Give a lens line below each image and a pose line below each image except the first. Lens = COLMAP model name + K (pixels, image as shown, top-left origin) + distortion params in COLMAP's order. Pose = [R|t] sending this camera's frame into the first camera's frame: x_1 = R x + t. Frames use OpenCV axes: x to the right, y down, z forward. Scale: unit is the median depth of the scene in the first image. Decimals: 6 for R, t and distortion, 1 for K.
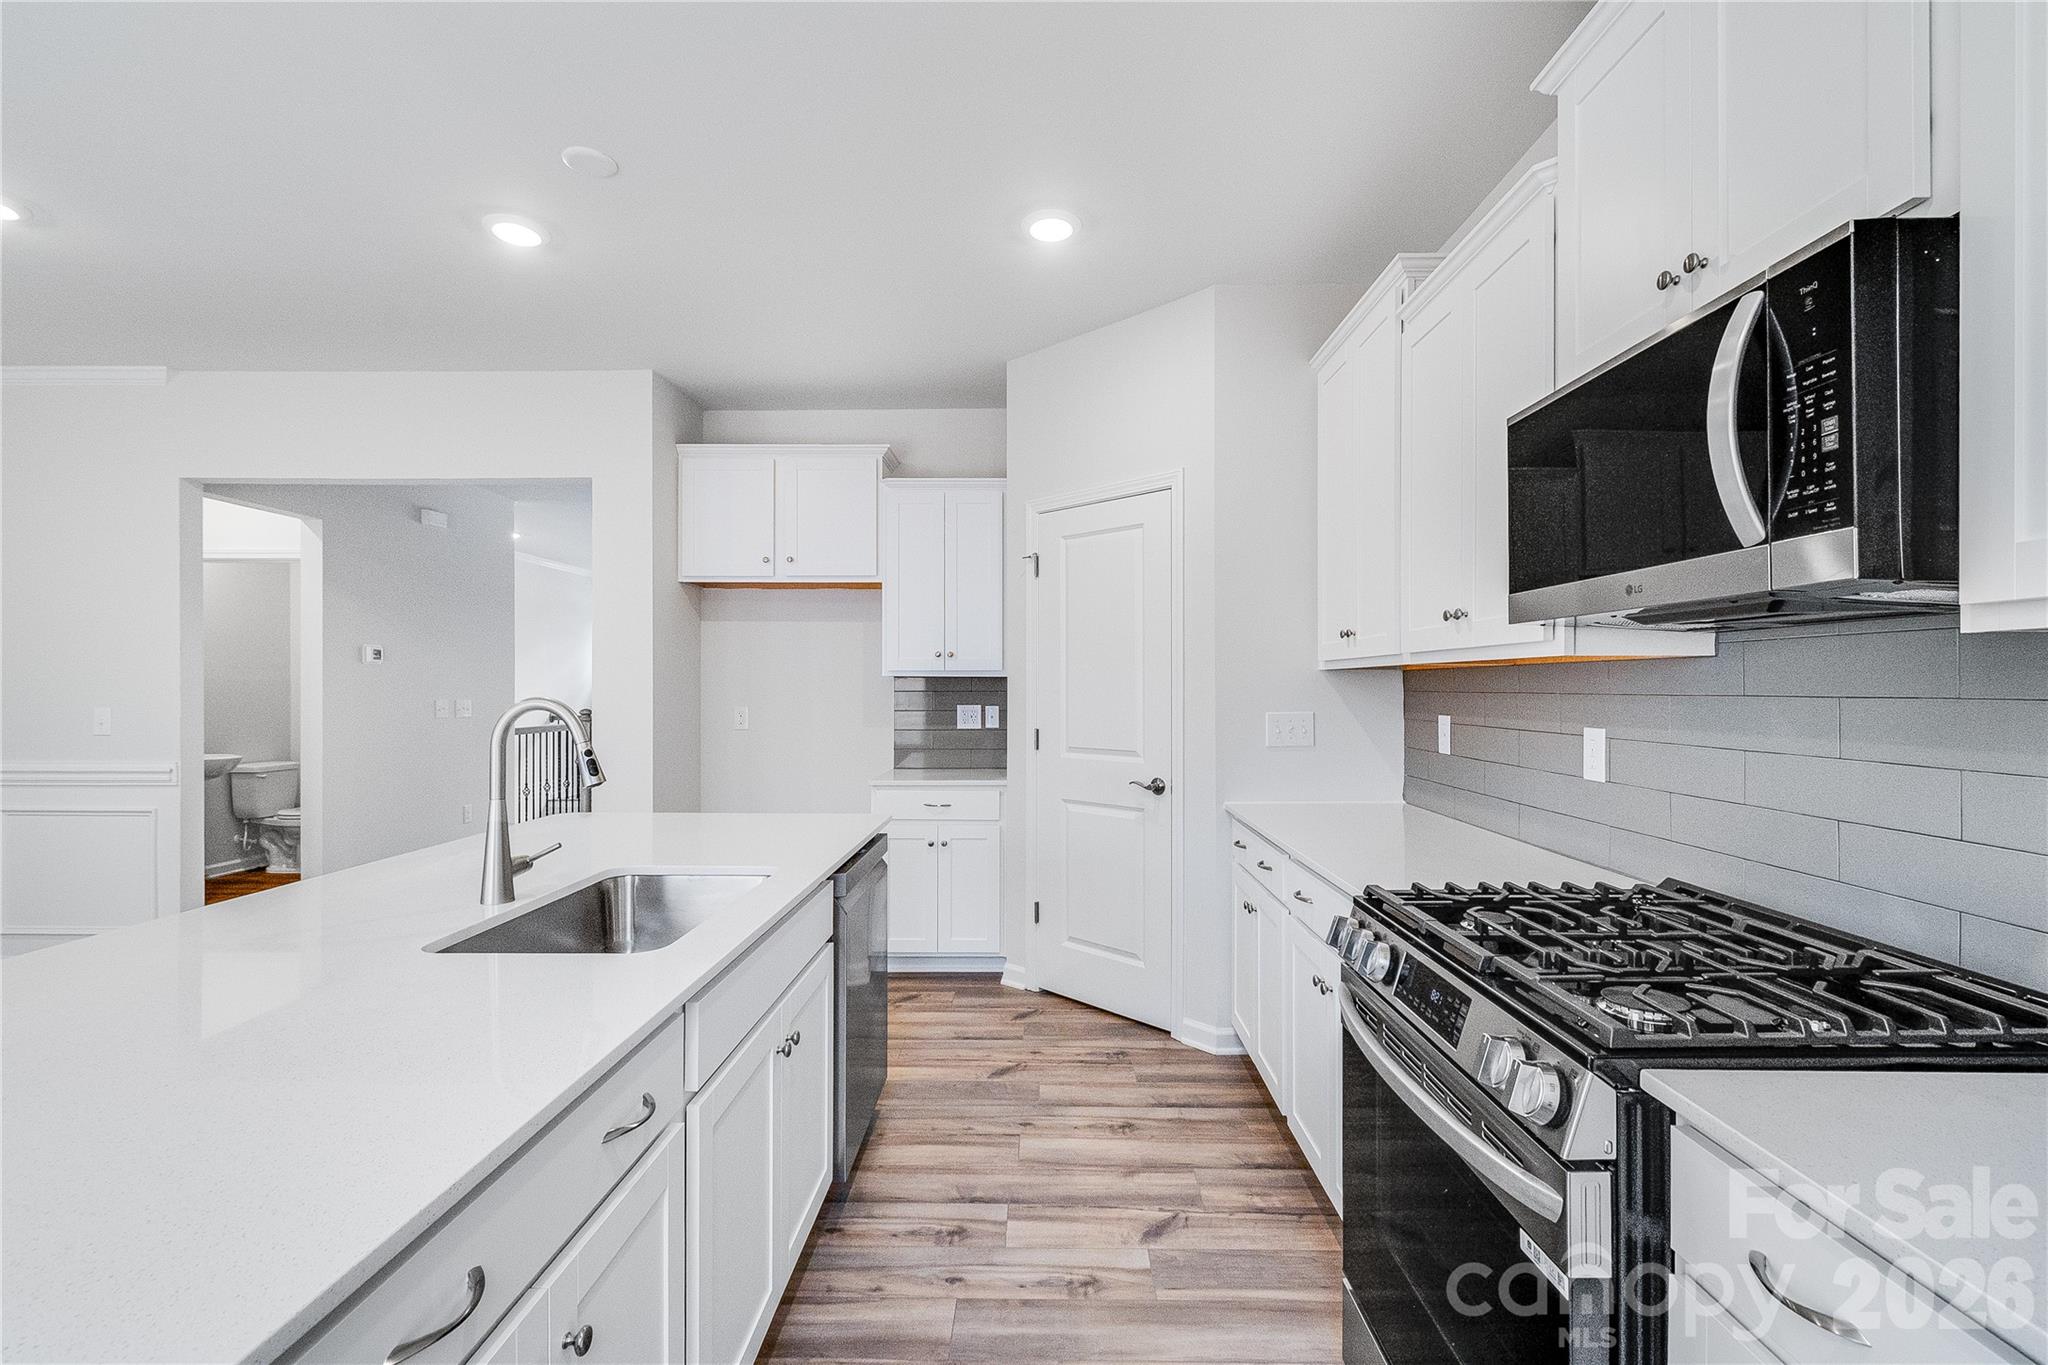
lens RADIAL K [[930.9, 0, 1033.7], [0, 930.9, 686.3], [0, 0, 1]] dist [0.003985, -0.001267]
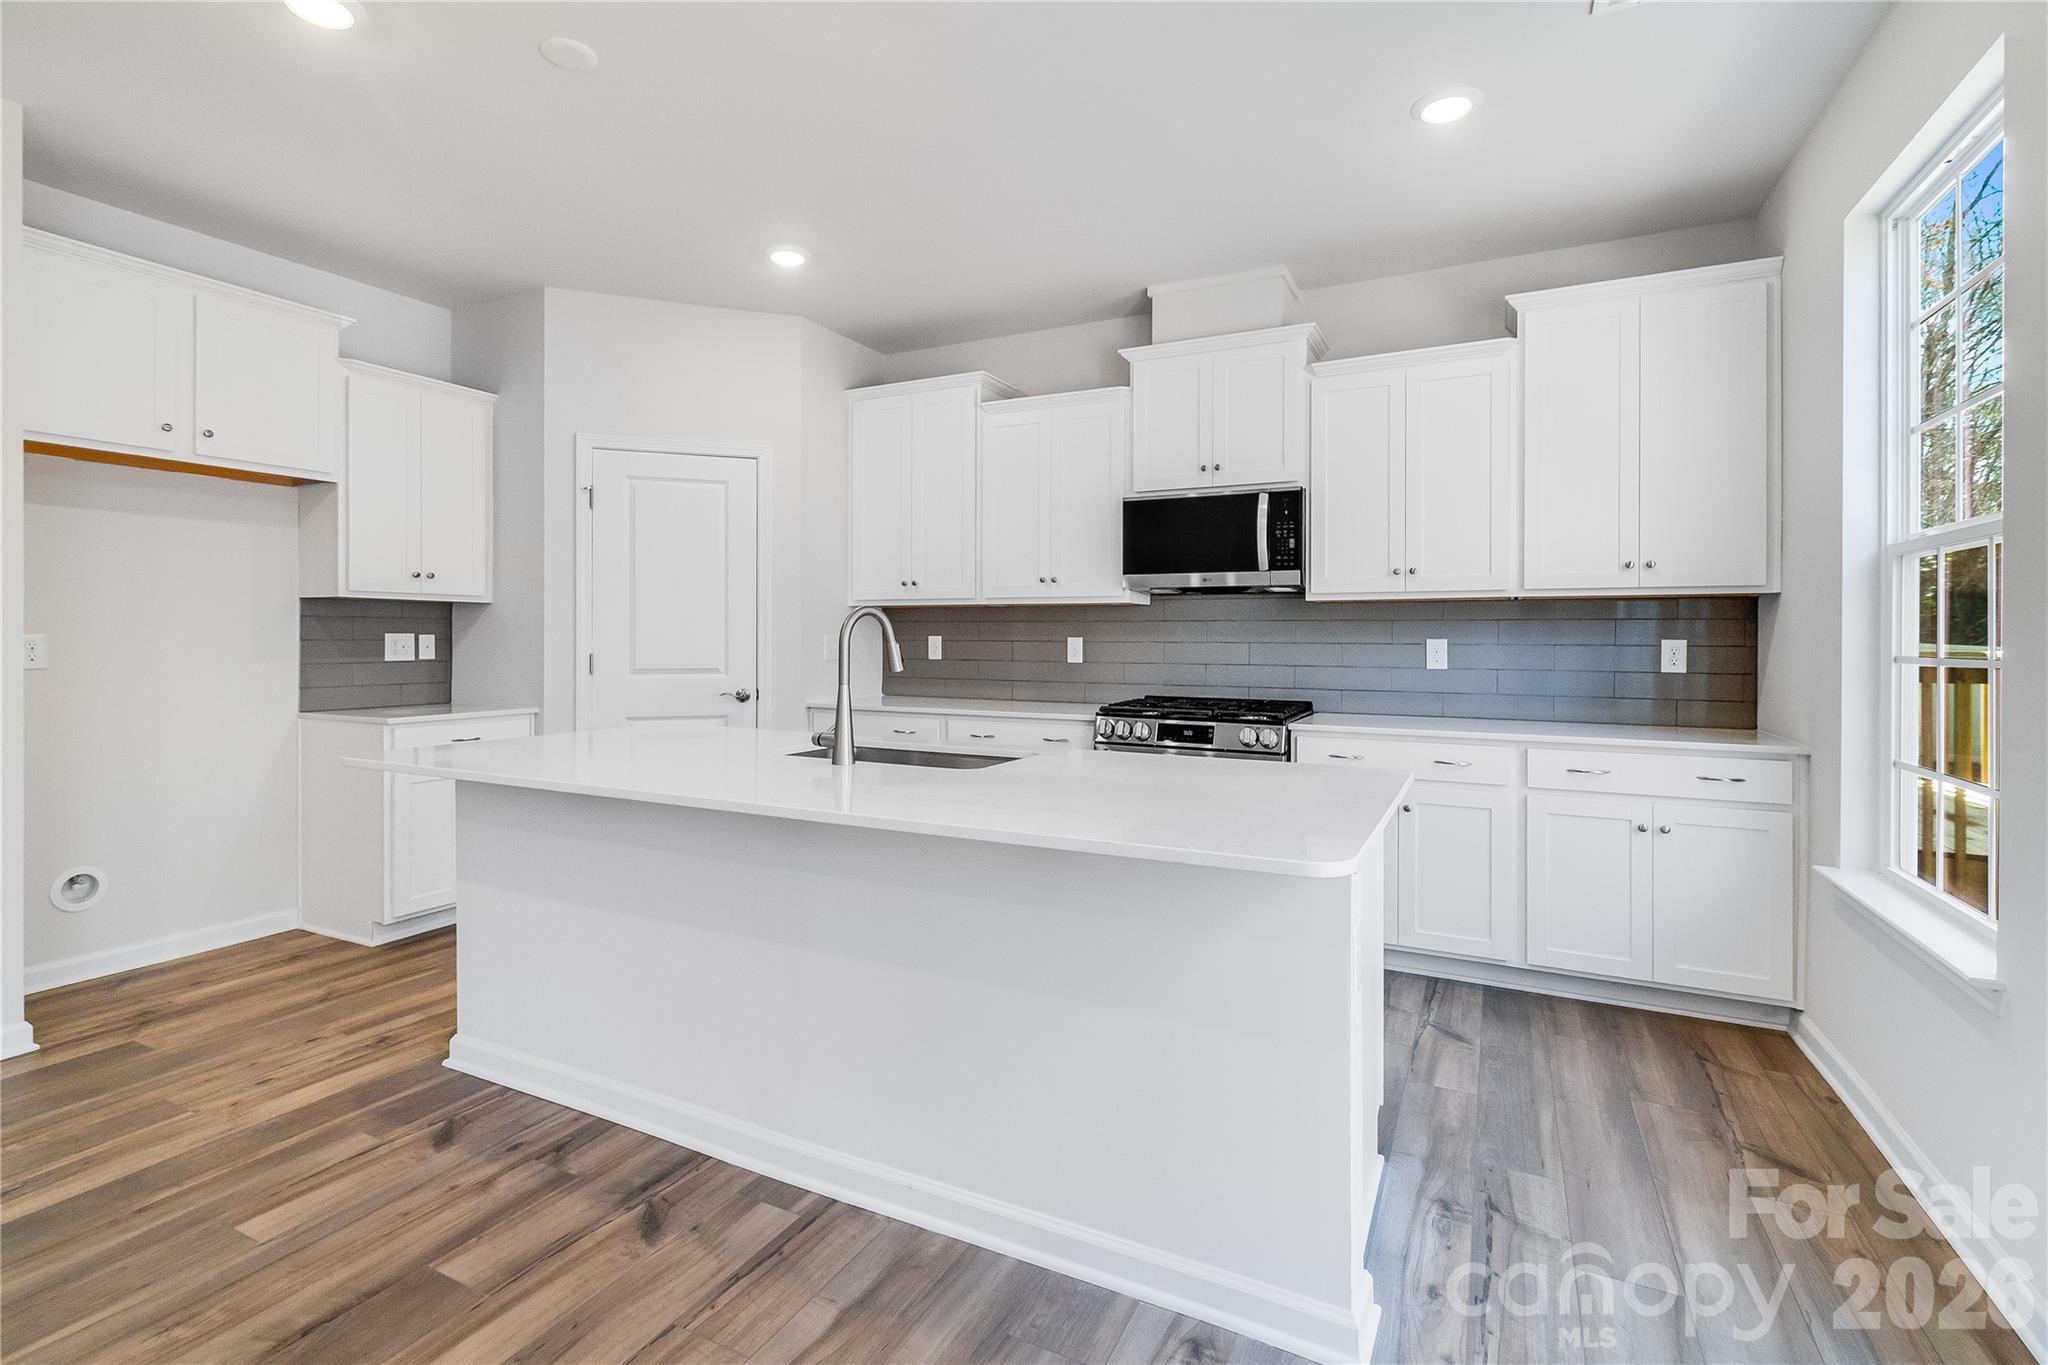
lens RADIAL K [[913.2, 0, 1040.3], [0, 913.2, 648.2], [0, 0, 1]] dist [-0.005442, -0.000482]
pose [[0.422043, -0.006437, 0.906553, -1.600448], [-0.005377, 0.999939, 0.009603, 0.060025], [-0.906560, -0.008927, 0.421983, 0.237285]]
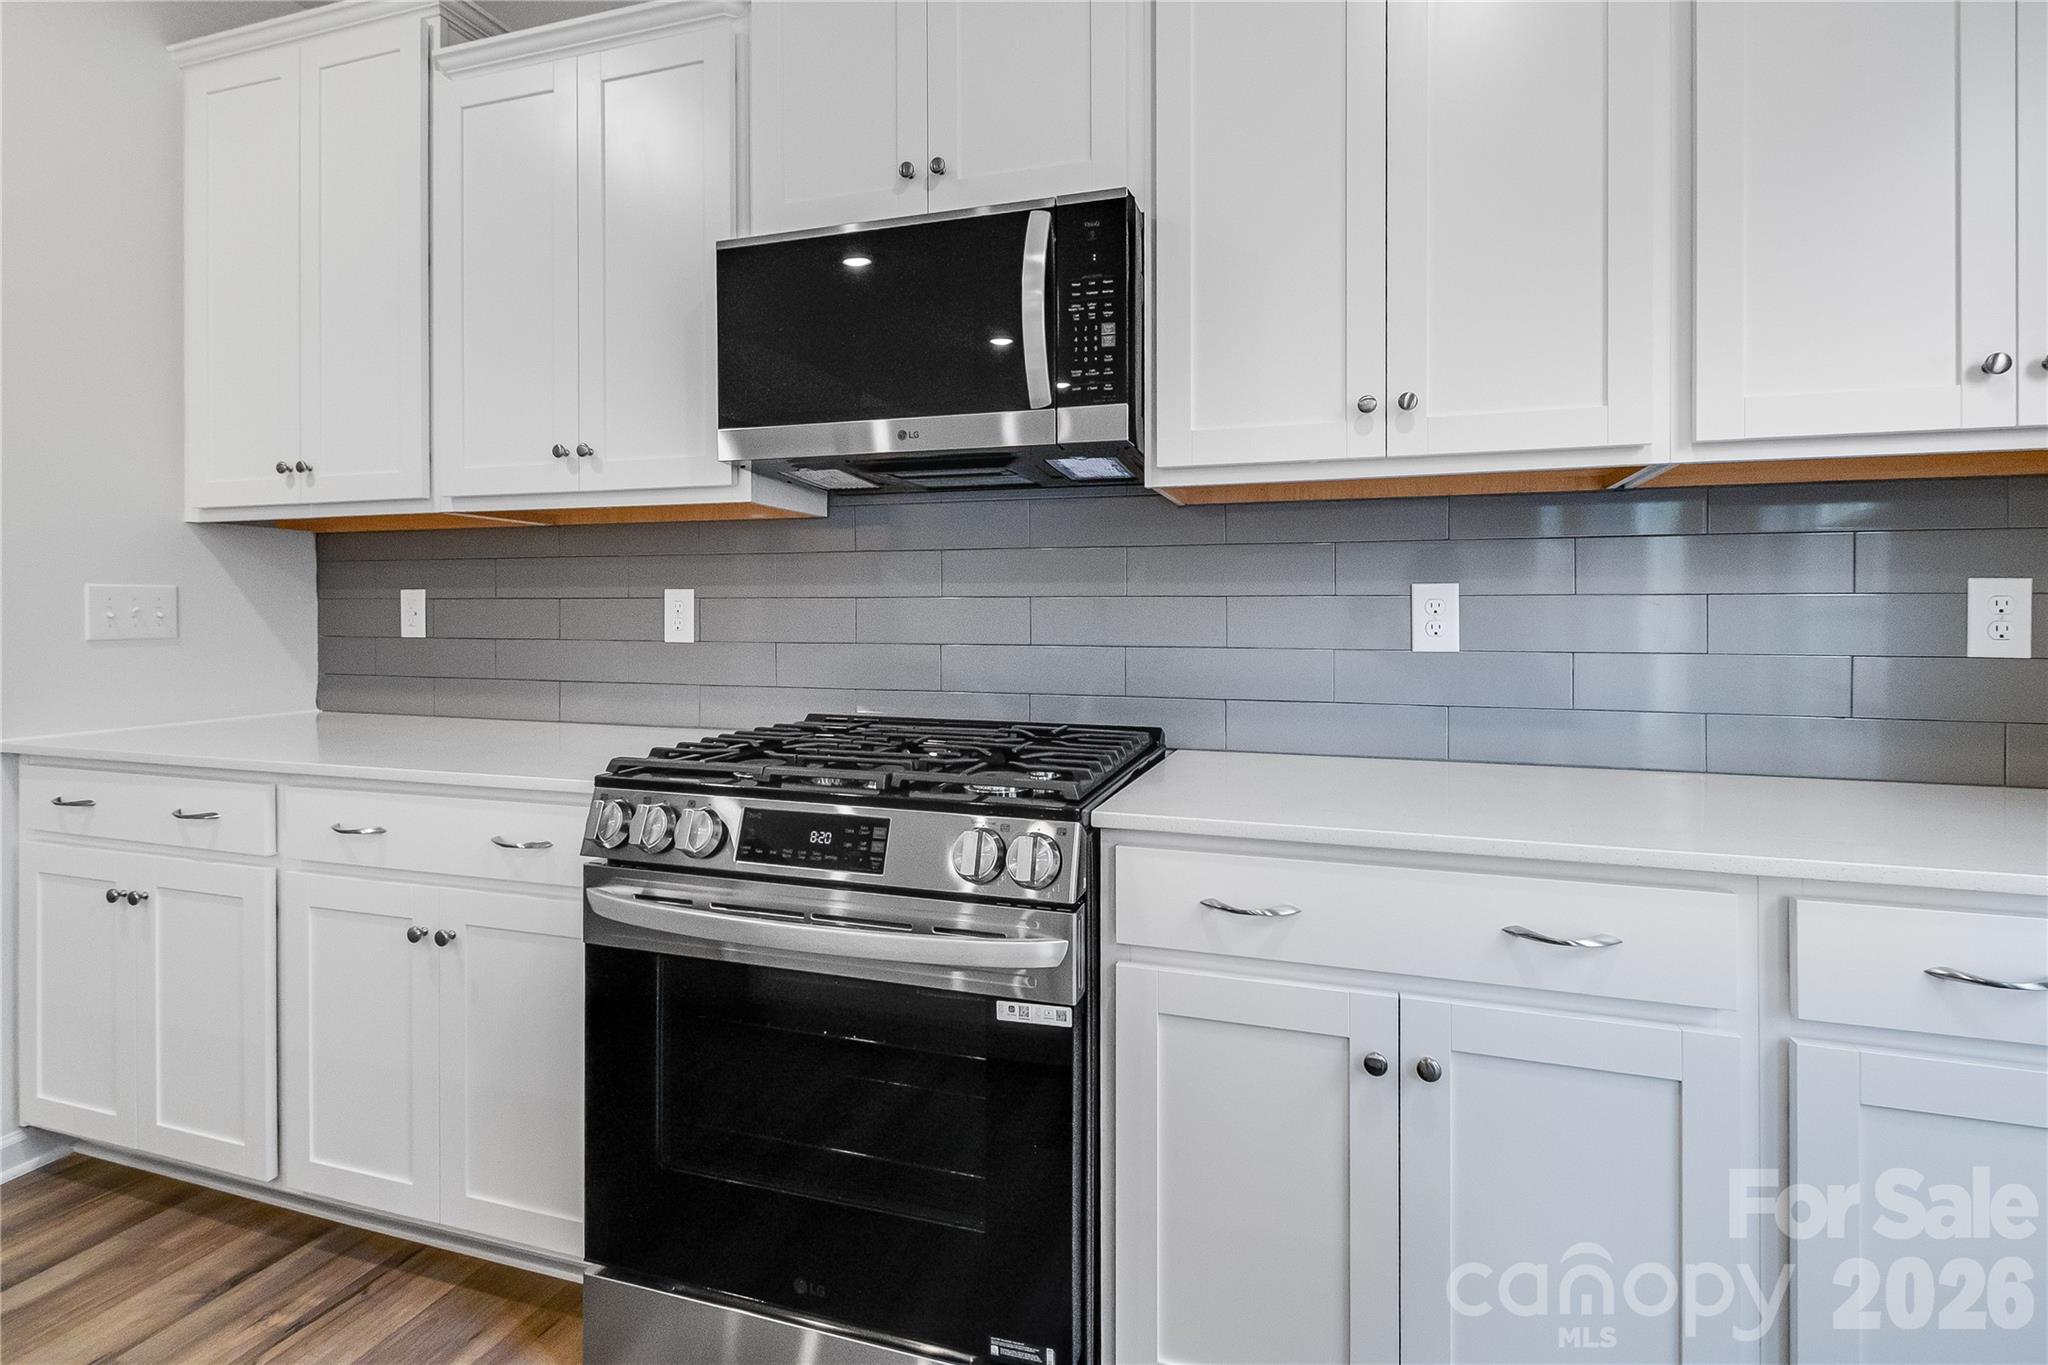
lens RADIAL K [[930.9, 0, 1066.4], [0, 930.9, 625.3], [0, 0, 1]] dist [0.003985, -0.001267]
pose [[0.267523, -0.004574, 0.963541, -0.300854], [-0.002898, 0.999980, 0.005551, 0.092830], [-0.963547, -0.004277, 0.267505, 0.407628]]
